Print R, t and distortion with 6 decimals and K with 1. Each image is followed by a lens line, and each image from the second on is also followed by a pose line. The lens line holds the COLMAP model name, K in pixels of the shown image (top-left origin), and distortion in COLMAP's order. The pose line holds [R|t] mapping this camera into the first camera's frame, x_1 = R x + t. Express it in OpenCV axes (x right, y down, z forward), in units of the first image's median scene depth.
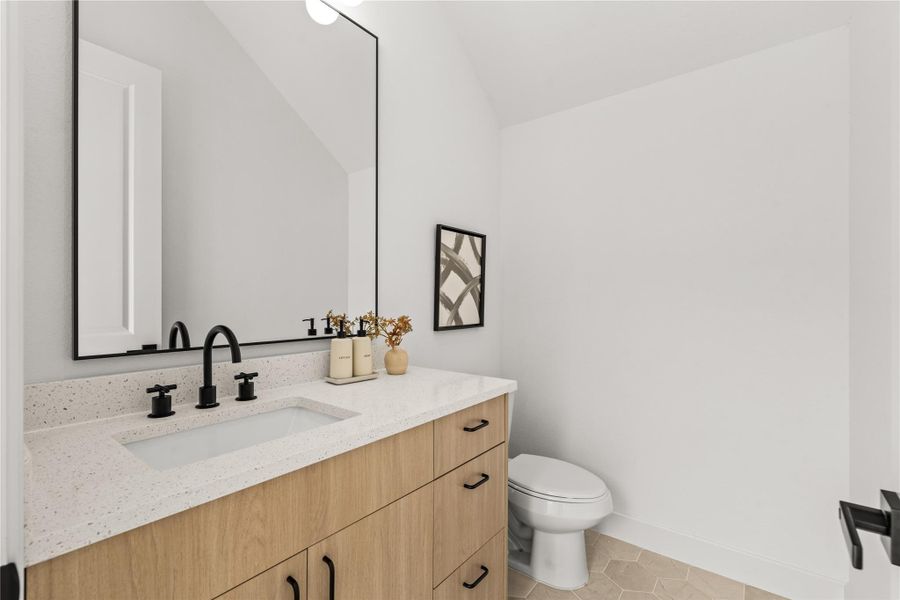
lens RADIAL K [[404.9, 0, 451.5], [0, 404.9, 298.5], [0, 0, 1]] dist [-0.002721, 0.000518]
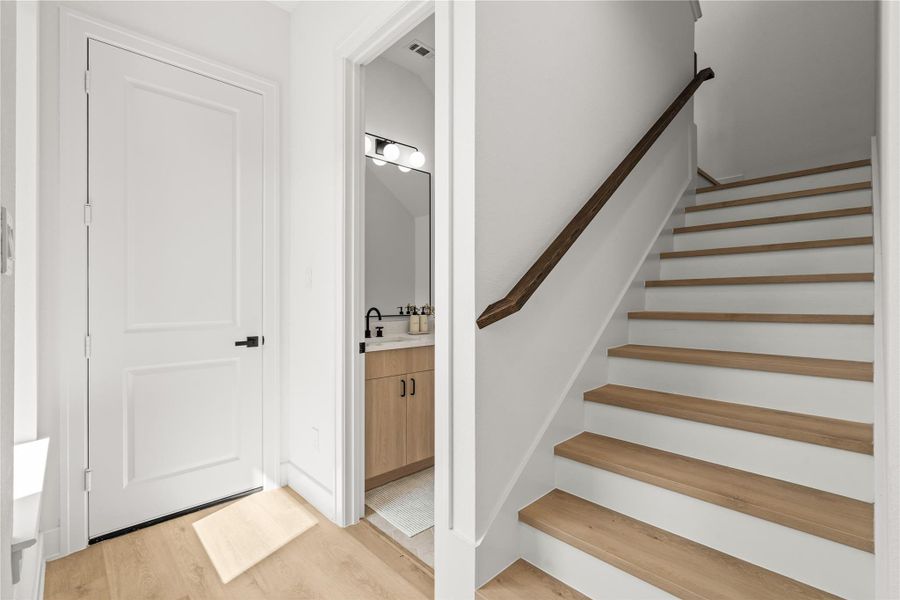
lens RADIAL K [[404.9, 0, 451.5], [0, 404.9, 298.5], [0, 0, 1]] dist [-0.002721, 0.000518]
pose [[0.988759, -0.003112, -0.149489, 0.270148], [0.003218, 0.999995, 0.000467, 0.003632], [0.149486, -0.000943, 0.988763, -1.198225]]
